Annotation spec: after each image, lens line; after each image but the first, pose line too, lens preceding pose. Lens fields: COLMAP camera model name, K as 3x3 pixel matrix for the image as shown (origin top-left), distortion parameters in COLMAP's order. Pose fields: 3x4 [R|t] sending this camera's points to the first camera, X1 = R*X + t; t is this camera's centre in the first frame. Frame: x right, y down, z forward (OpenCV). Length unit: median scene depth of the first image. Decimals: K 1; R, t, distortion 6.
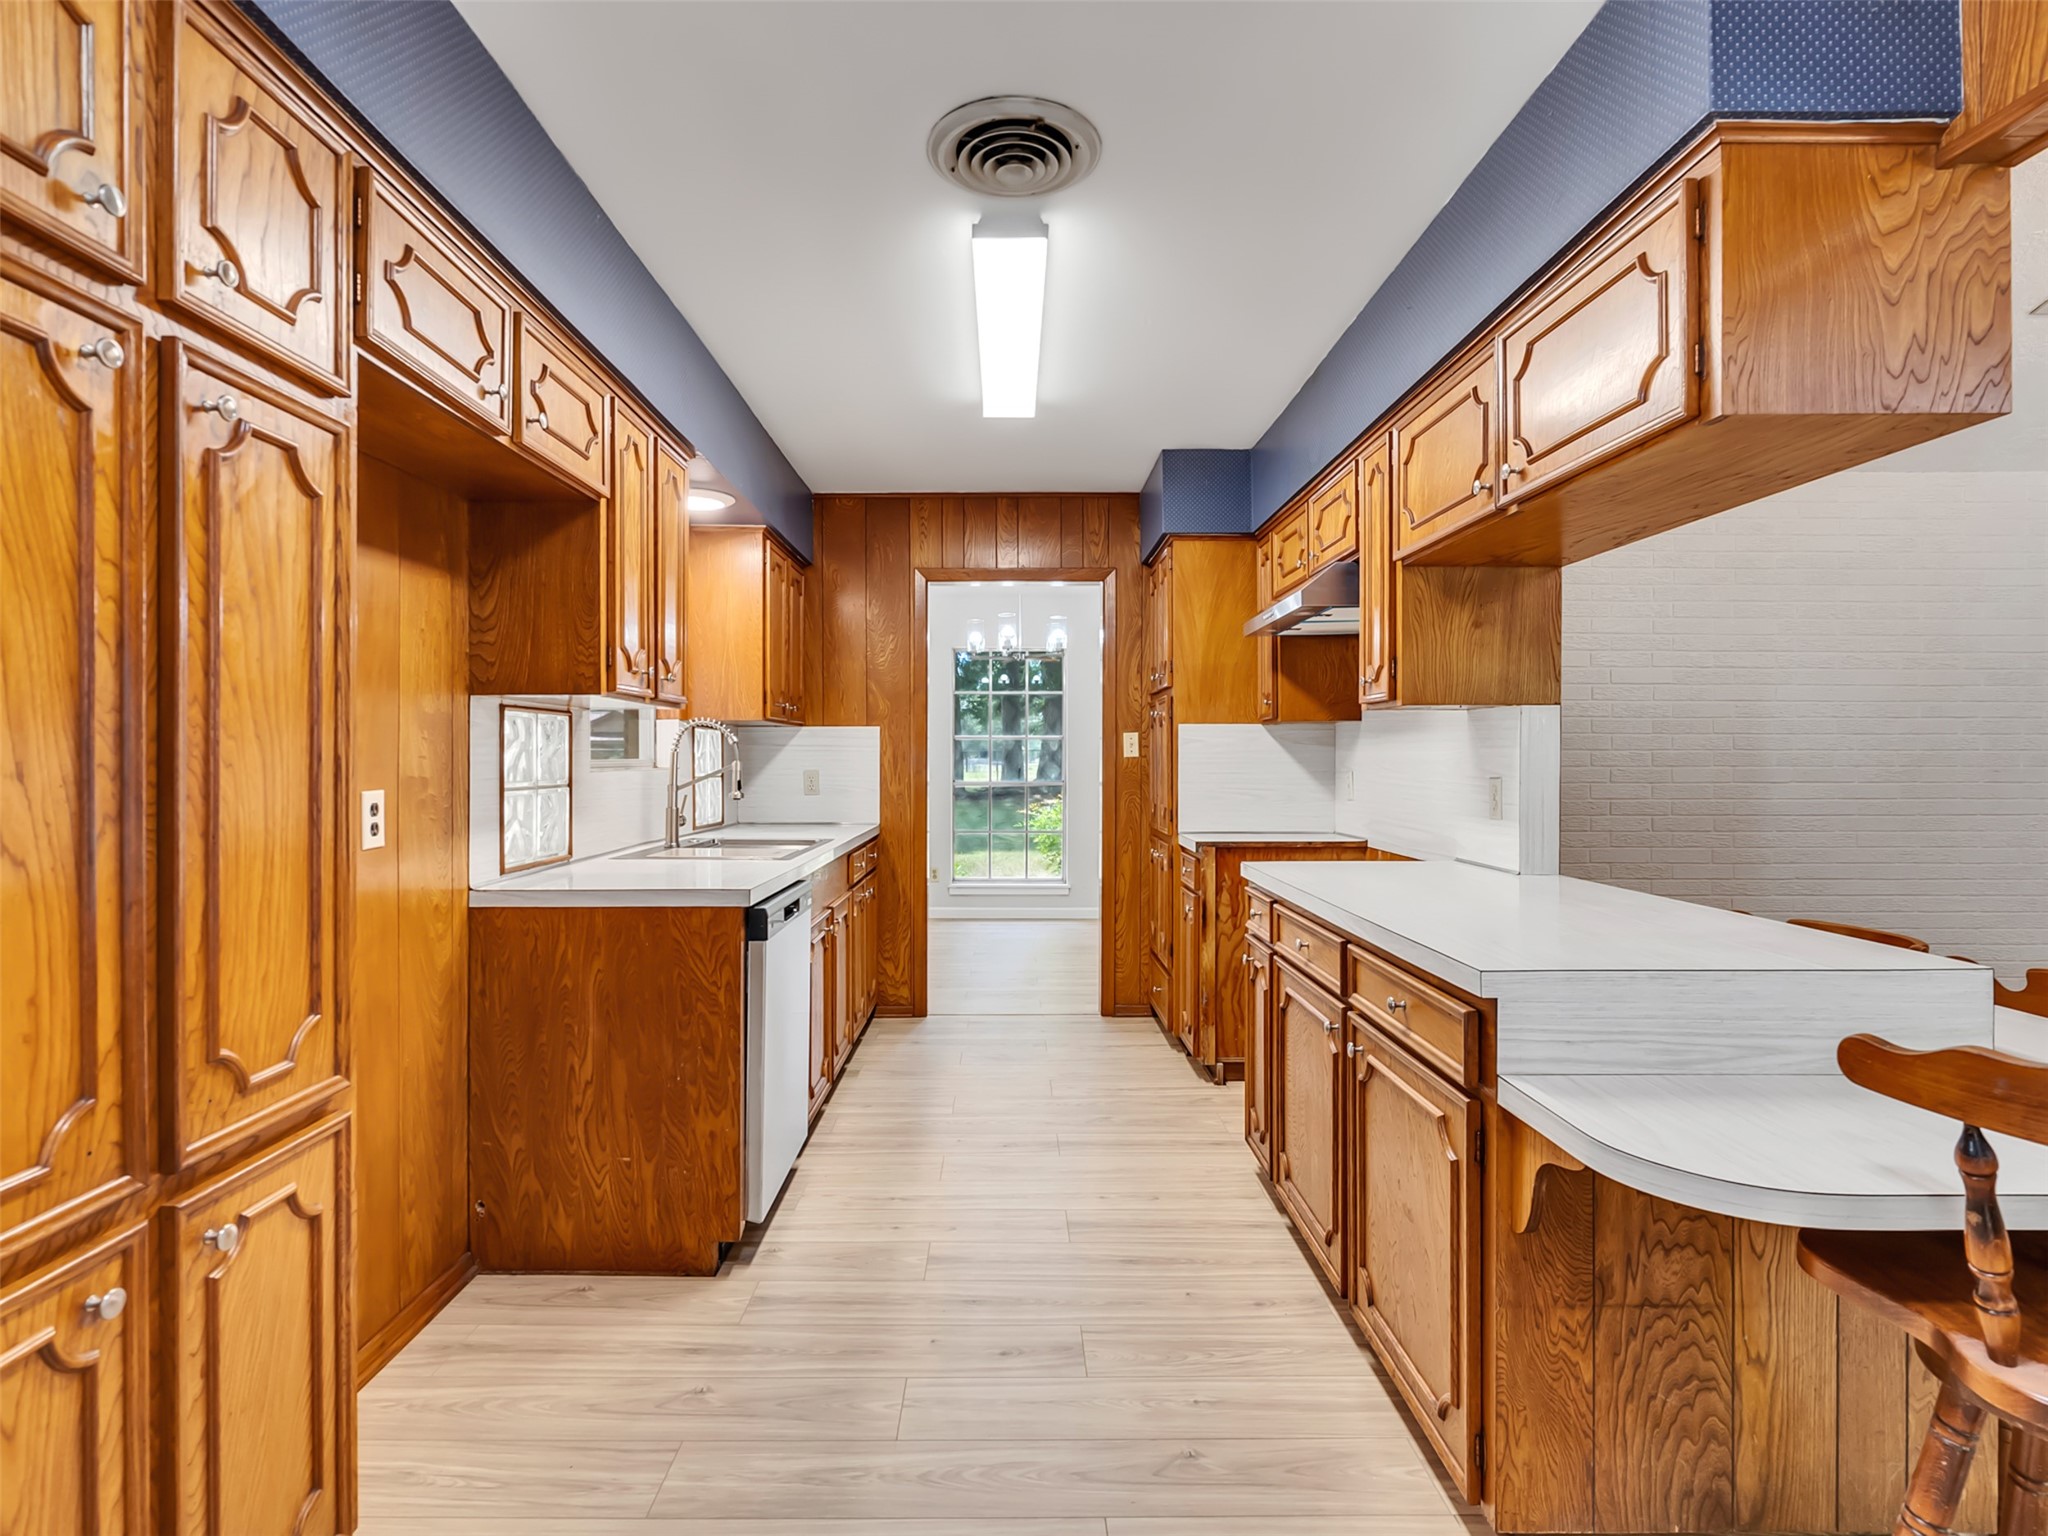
lens RADIAL K [[1051.5, 0, 1007.5], [0, 1051.5, 768.6], [0, 0, 1]] dist [-0.007018, 0.003646]
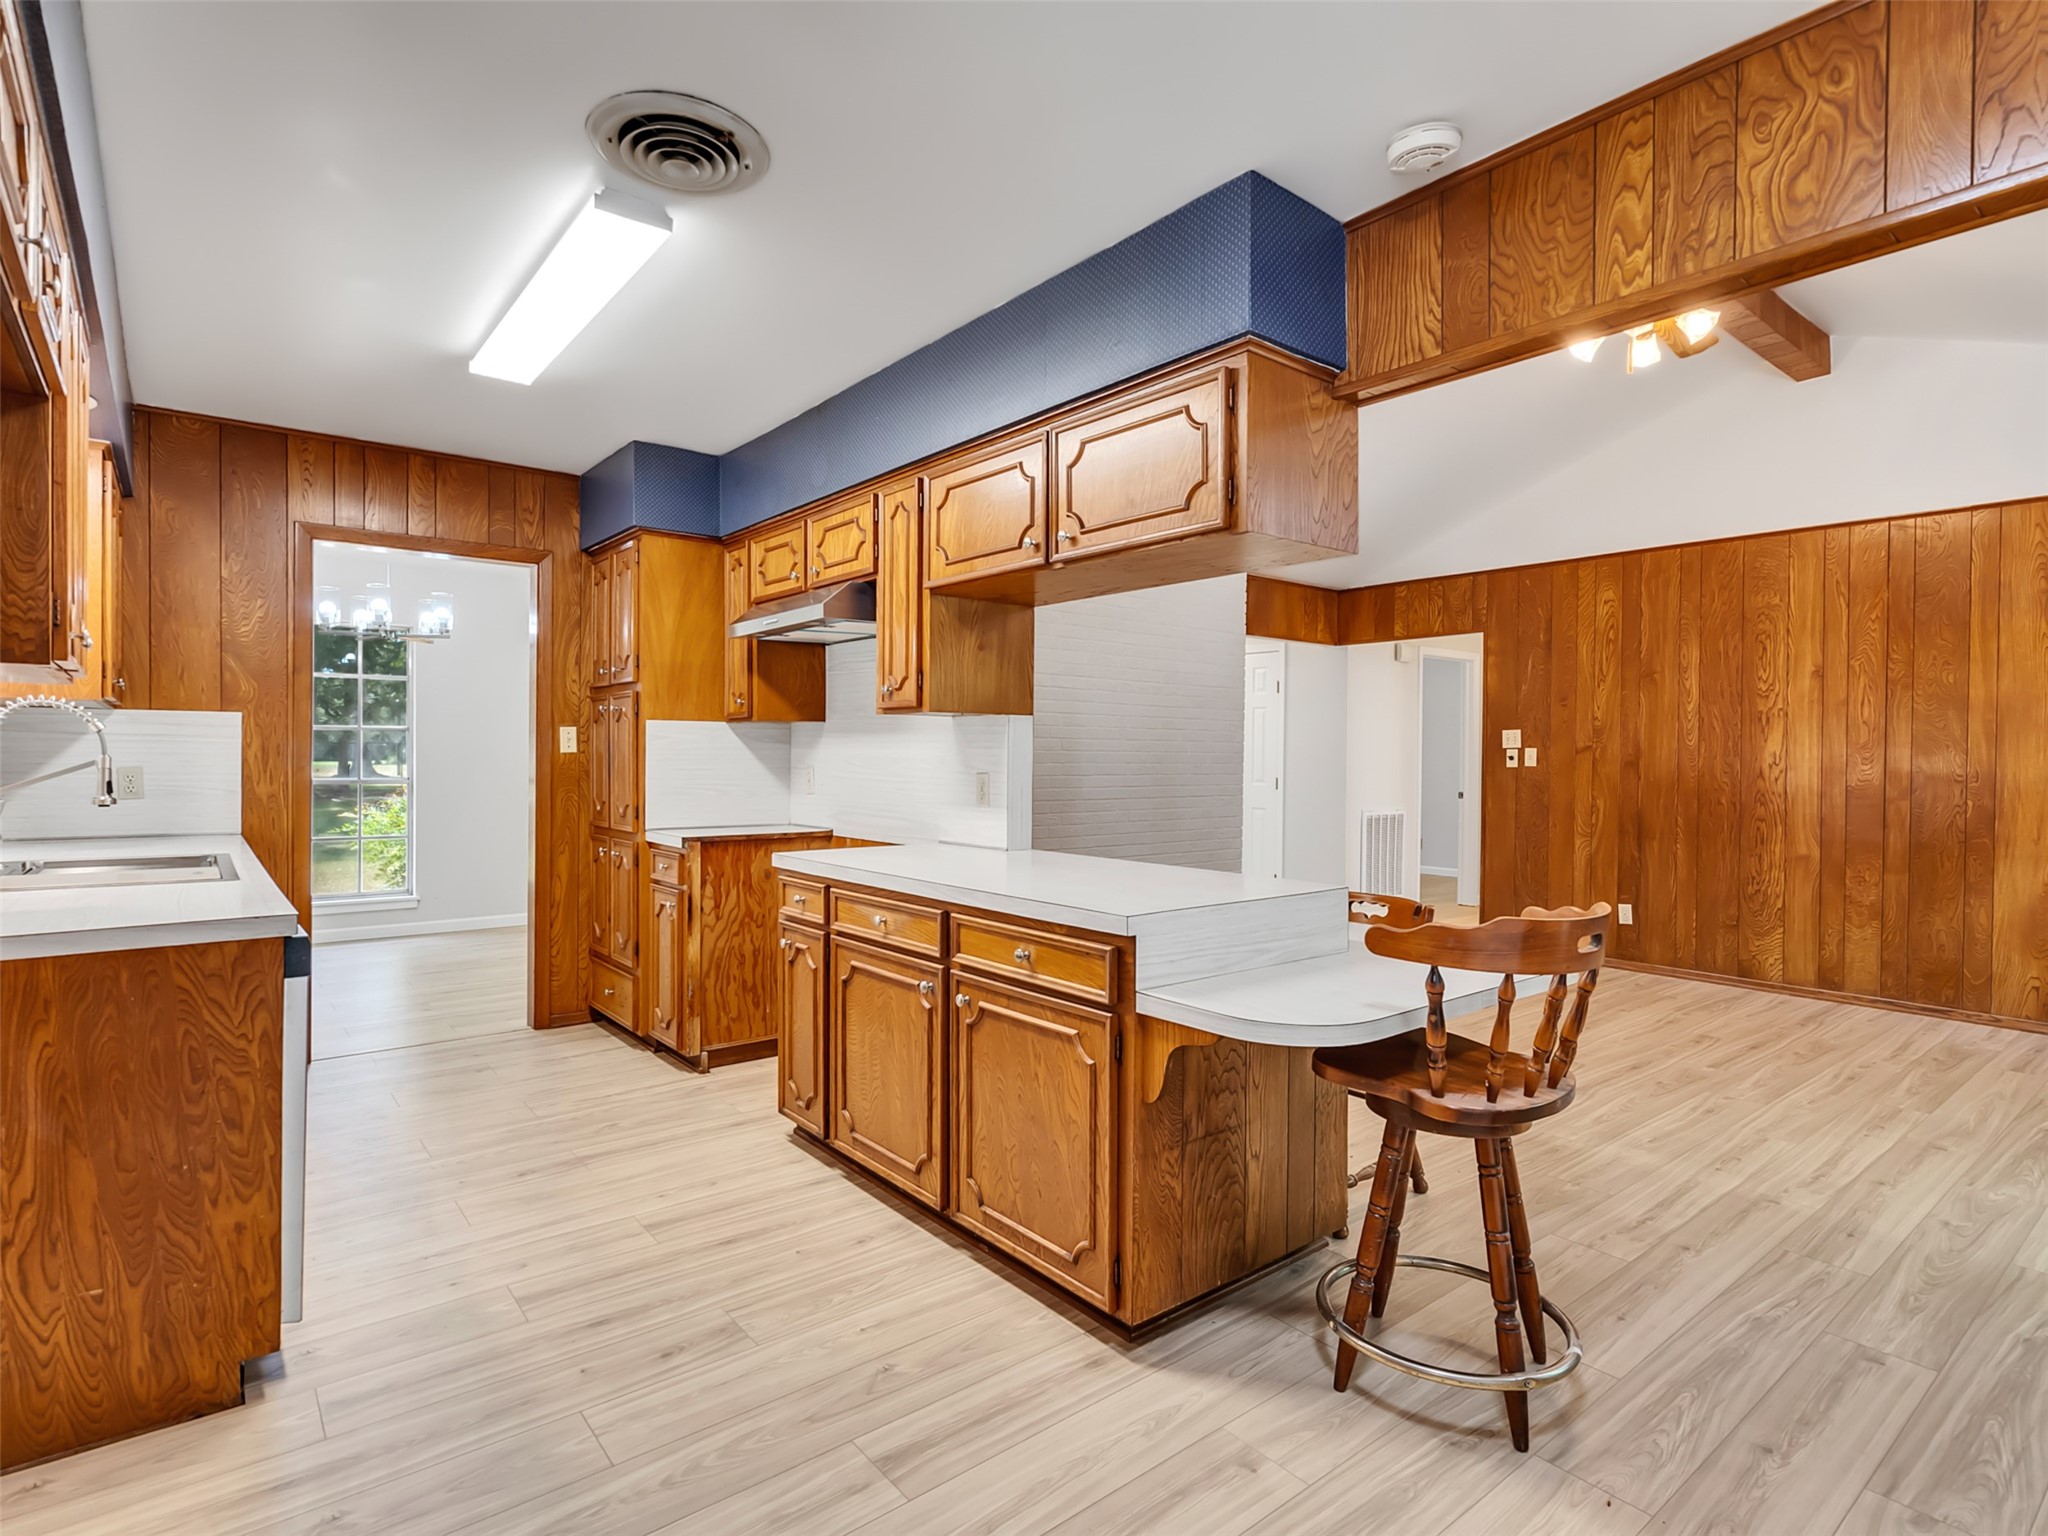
lens RADIAL K [[1051.5, 0, 1013.2], [0, 1051.5, 768.0], [0, 0, 1]] dist [-0.007018, 0.003646]
pose [[0.783083, -0.001477, 0.621916, -0.314954], [-0.001200, 0.999992, 0.003885, -0.002318], [-0.621916, -0.003789, 0.783075, 0.017202]]
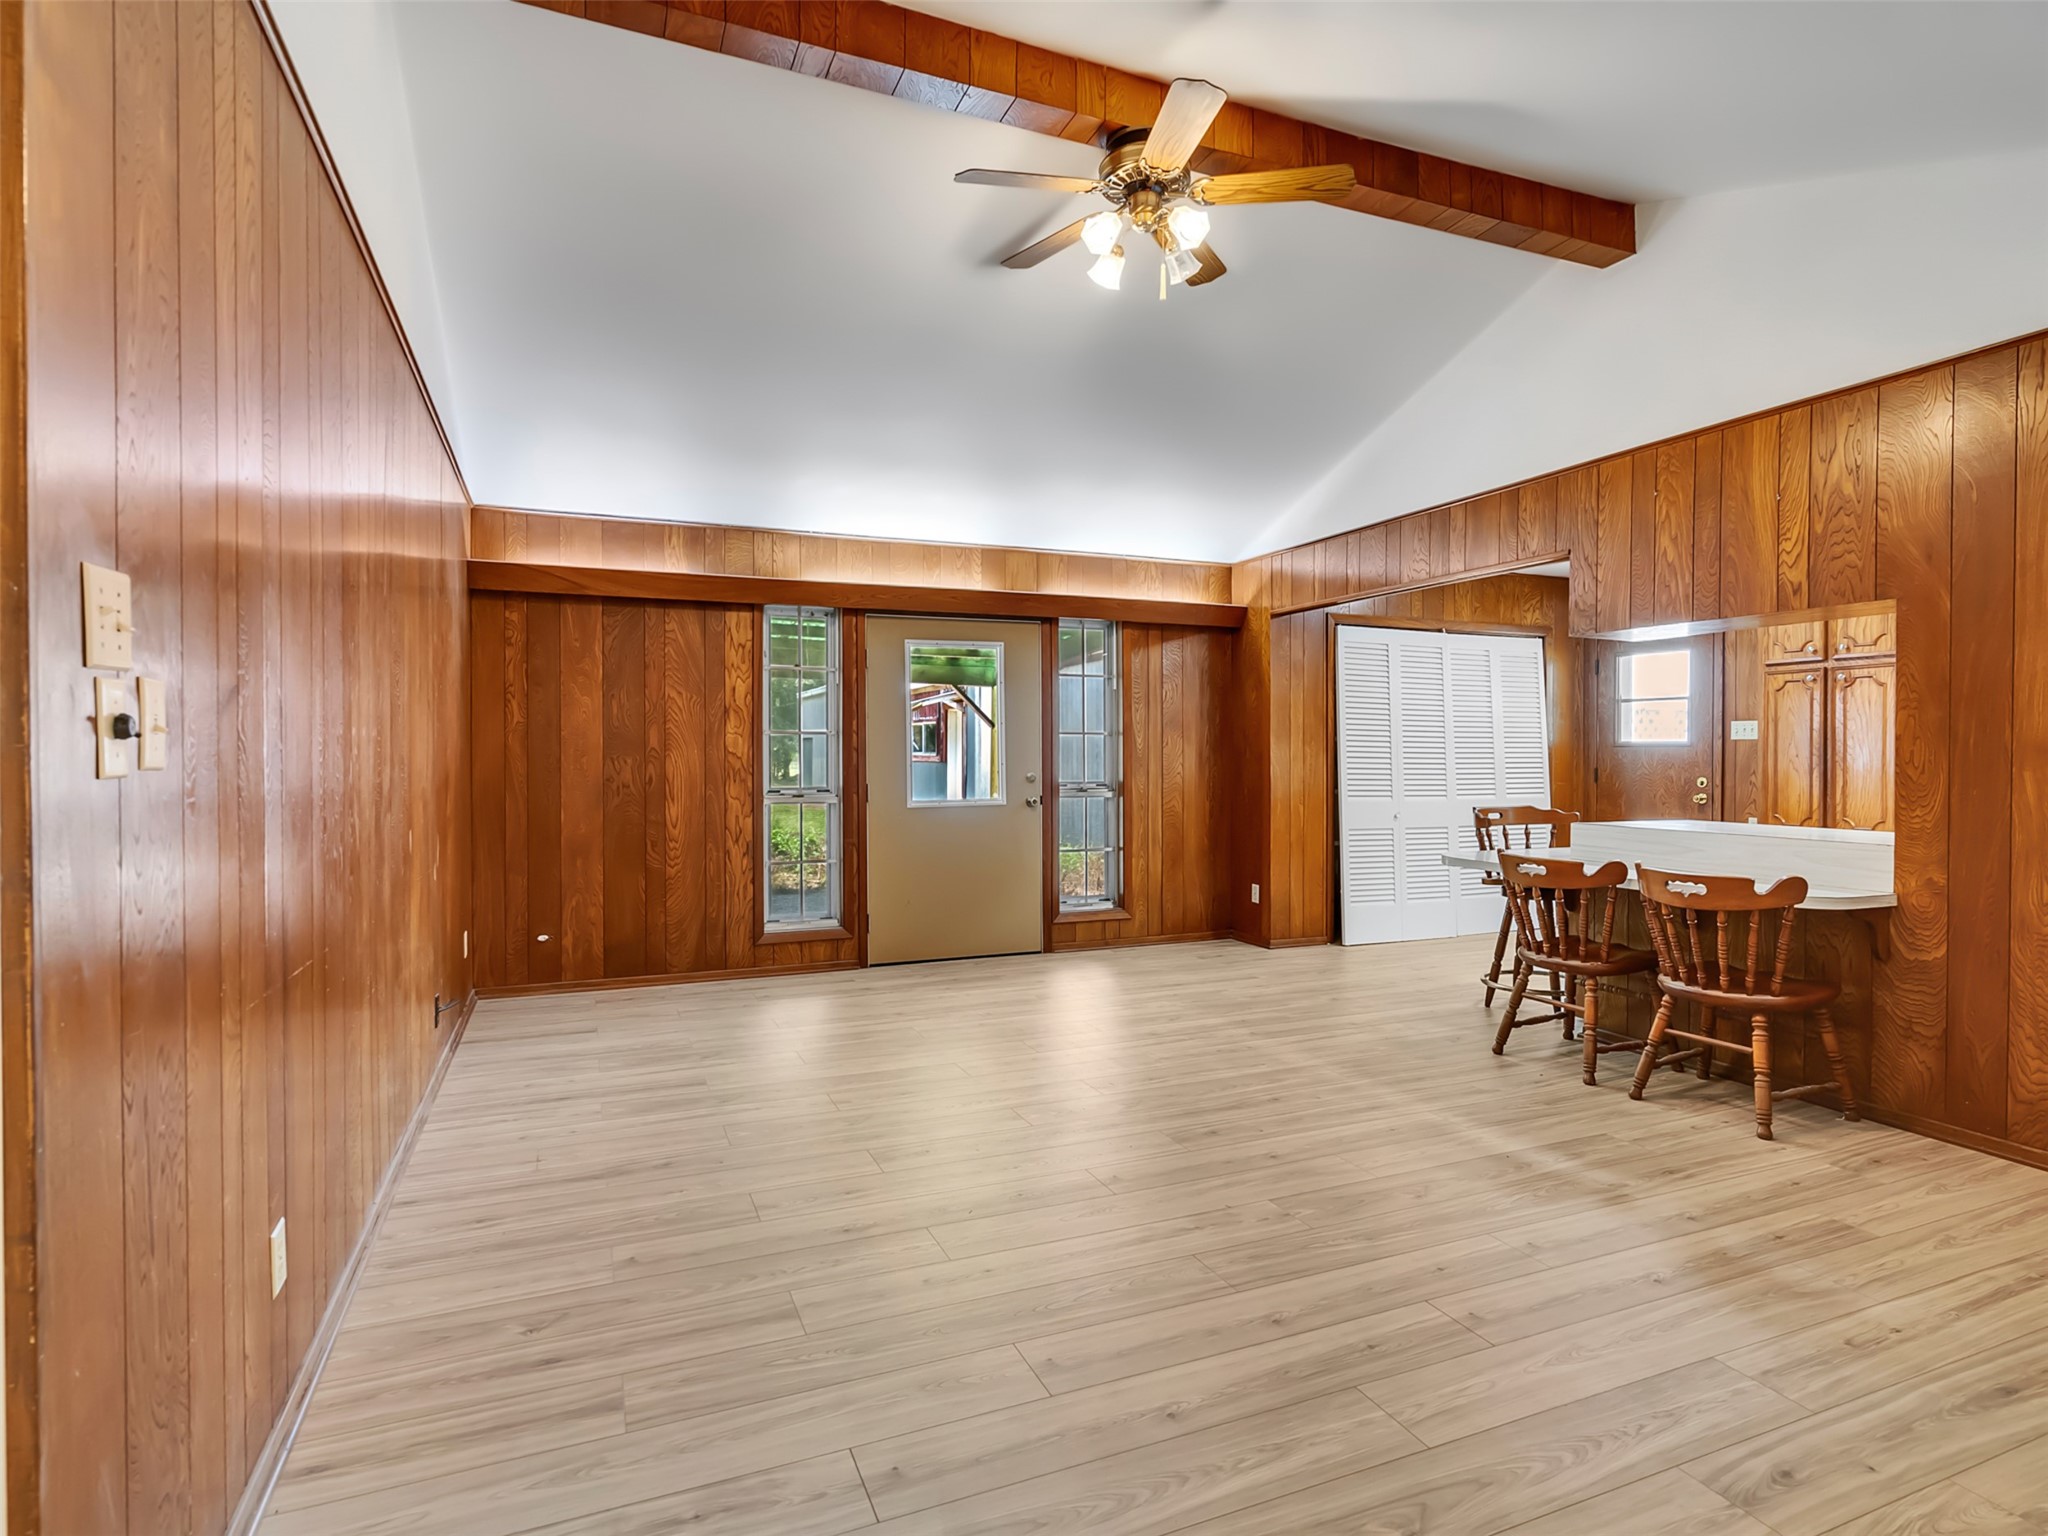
lens RADIAL K [[1051.5, 0, 1005.8], [0, 1051.5, 766.9], [0, 0, 1]] dist [-0.007018, 0.003646]
pose [[-0.927858, 0.002300, -0.372925, 2.179202], [-0.006197, 0.999748, 0.021585, -0.013678], [0.372881, 0.022339, -0.927610, 1.945371]]
